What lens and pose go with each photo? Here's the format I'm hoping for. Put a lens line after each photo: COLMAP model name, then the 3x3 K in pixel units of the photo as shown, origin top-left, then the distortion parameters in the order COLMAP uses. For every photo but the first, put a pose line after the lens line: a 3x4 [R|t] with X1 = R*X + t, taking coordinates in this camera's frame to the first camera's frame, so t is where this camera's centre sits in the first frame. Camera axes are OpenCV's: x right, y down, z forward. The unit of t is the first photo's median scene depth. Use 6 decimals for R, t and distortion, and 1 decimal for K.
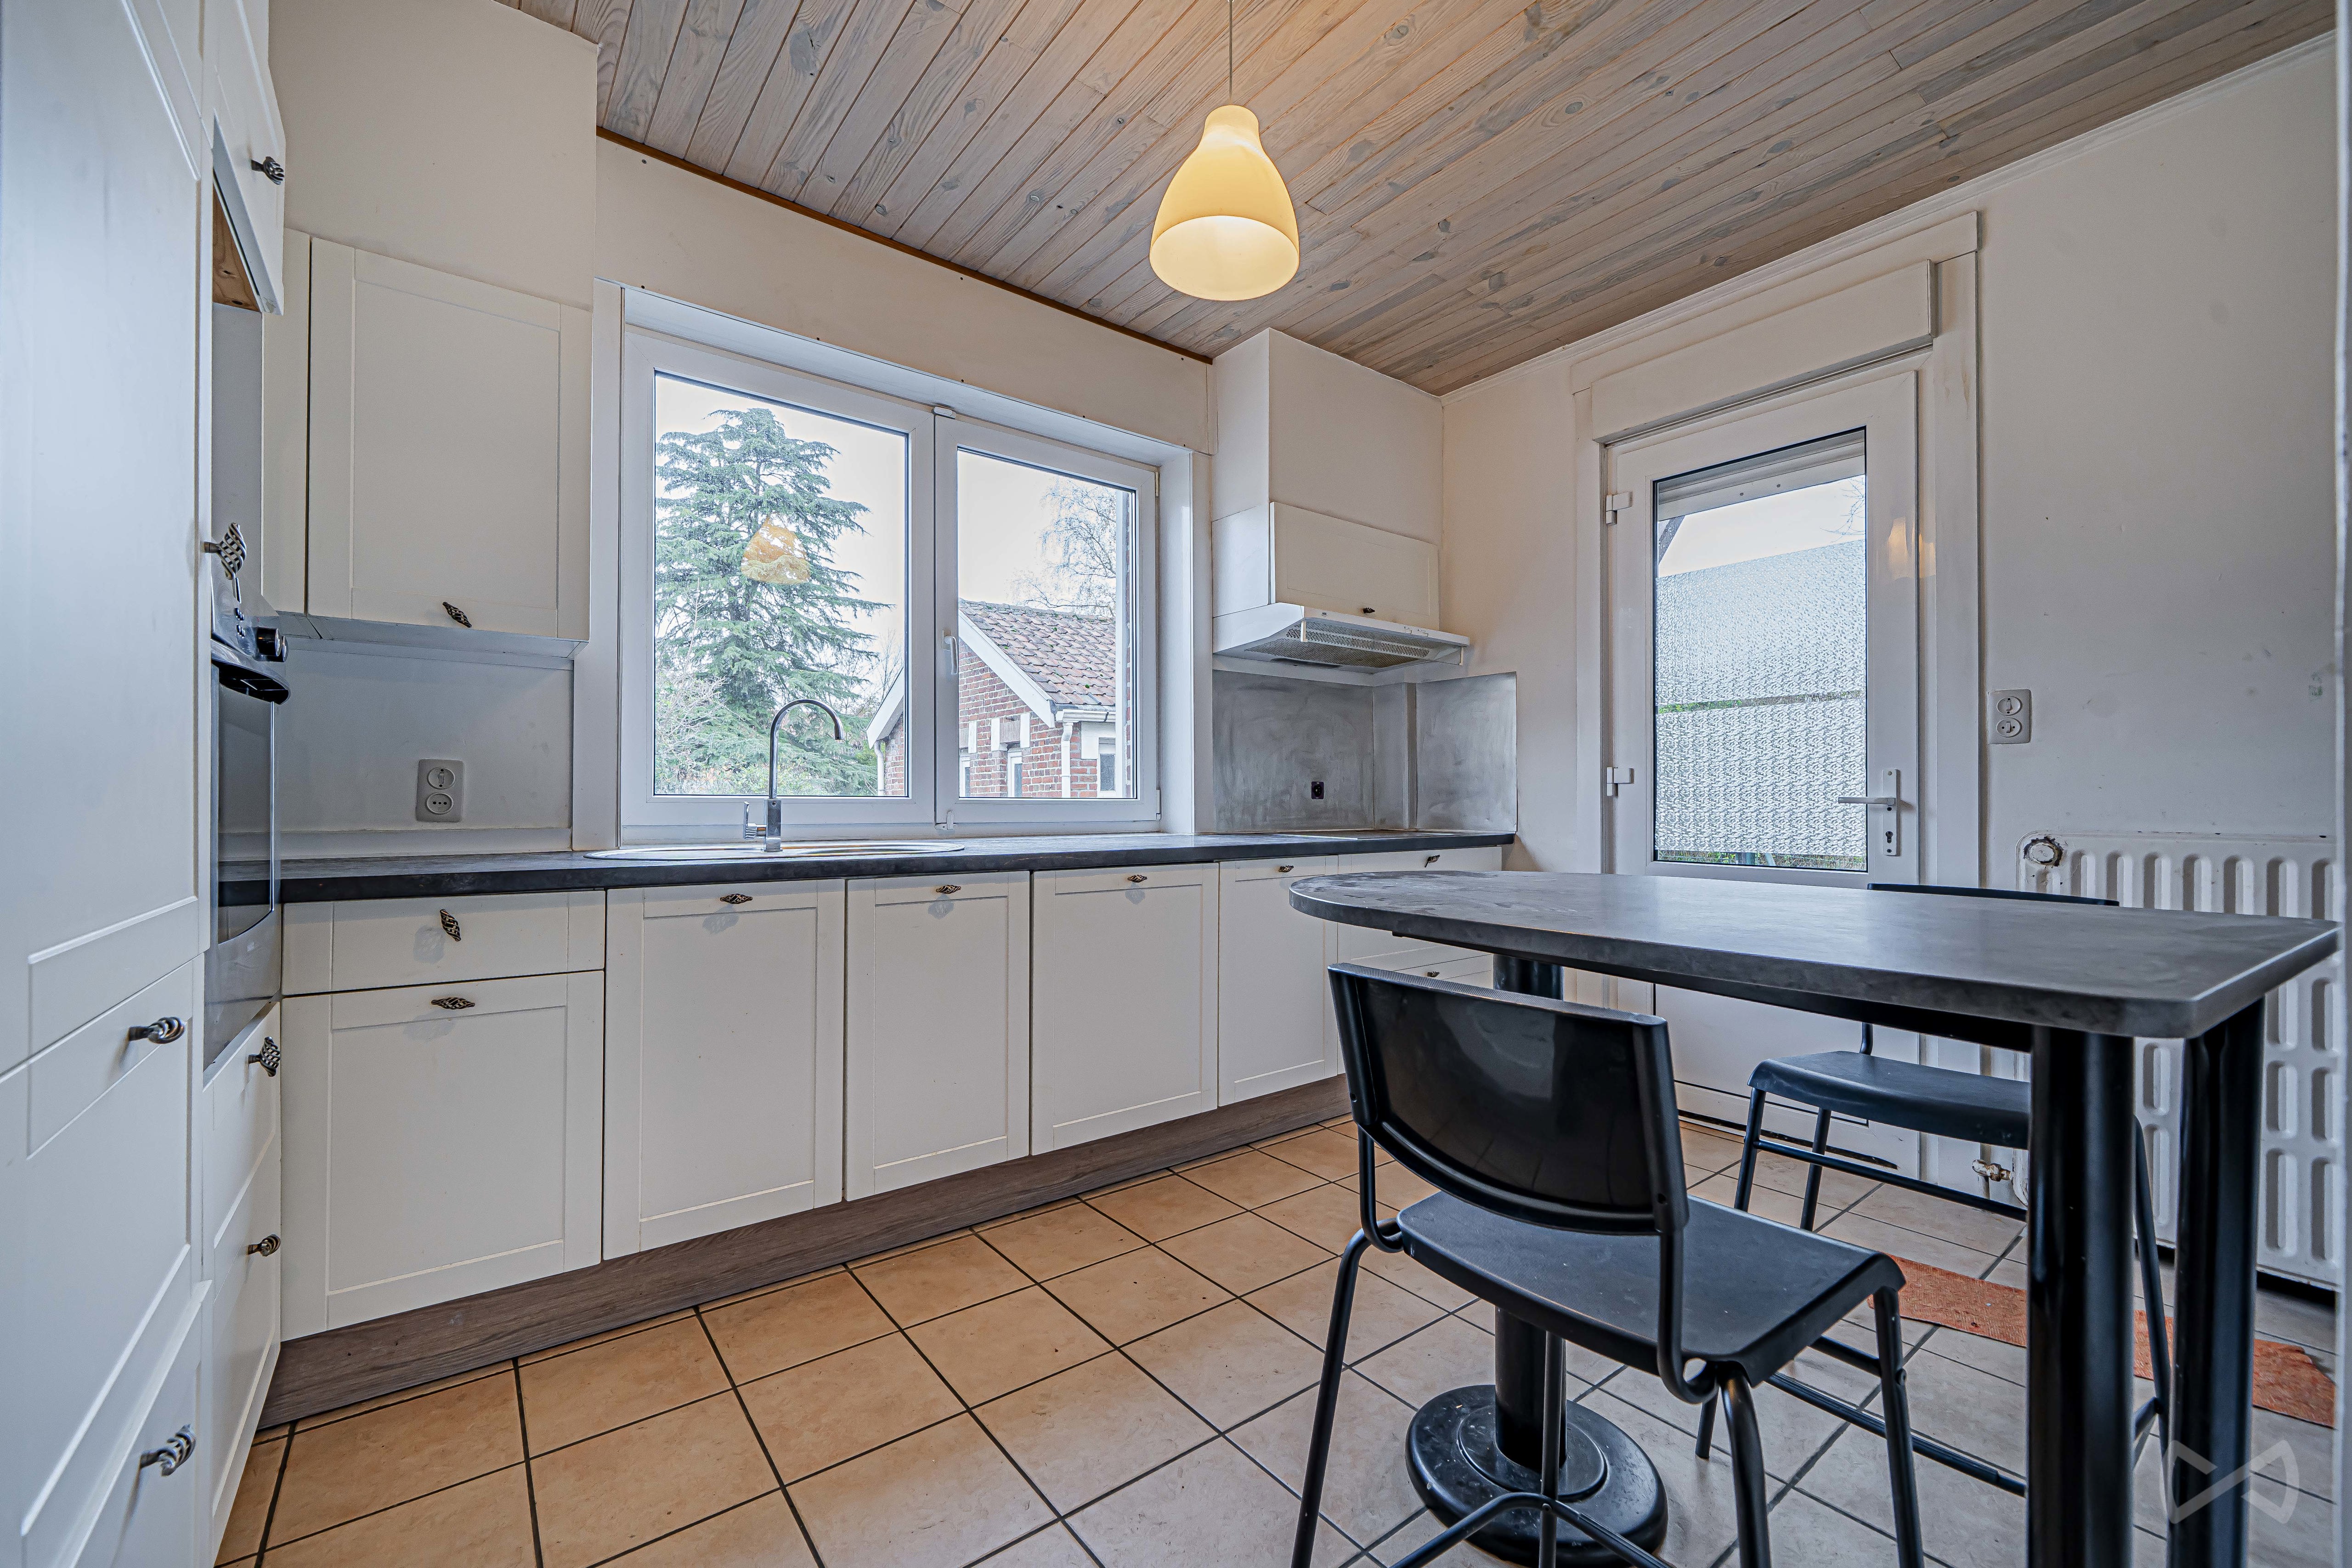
lens RADIAL K [[914.9, 0, 1184.1], [0, 914.9, 791.3], [0, 0, 1]] dist [0.000767, 0.000005]
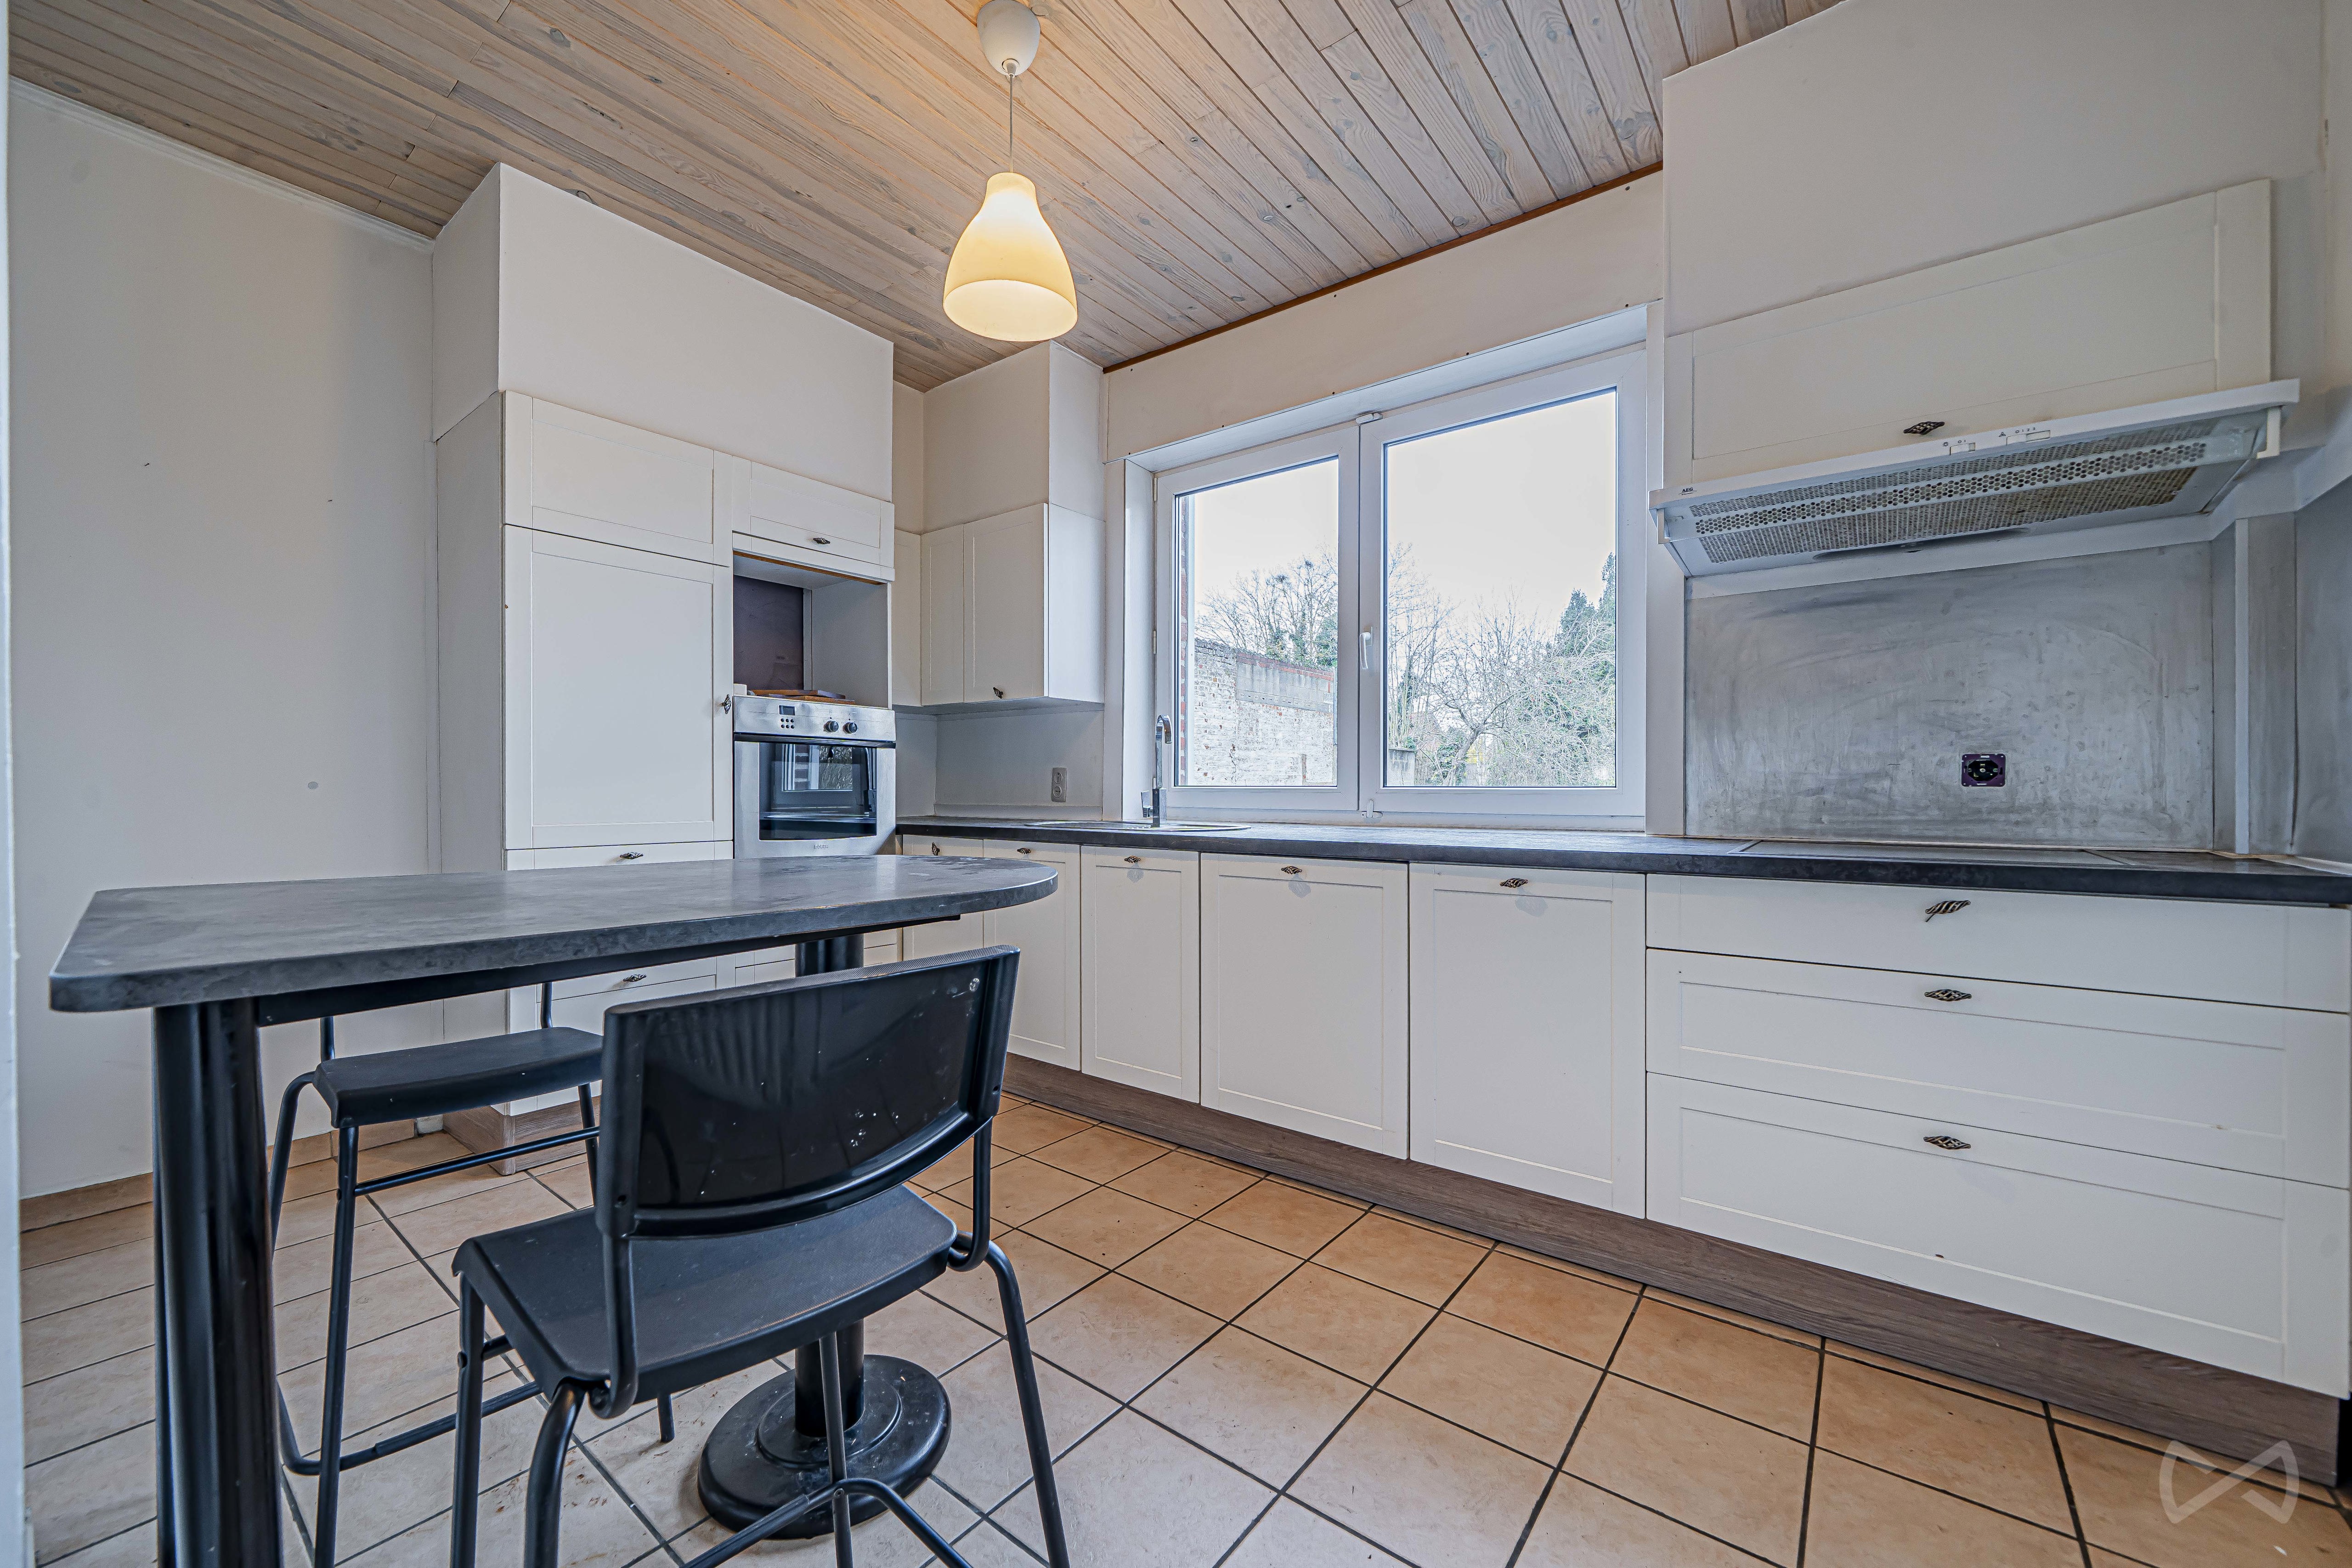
lens RADIAL K [[914.9, 0, 1195.8], [0, 914.9, 790.5], [0, 0, 1]] dist [0.000767, 0.000005]
pose [[0.272738, -0.001879, -0.962086, 0.785941], [0.008756, 0.999962, 0.000529, 0.009568], [0.962048, -0.008568, 0.272744, 0.594319]]
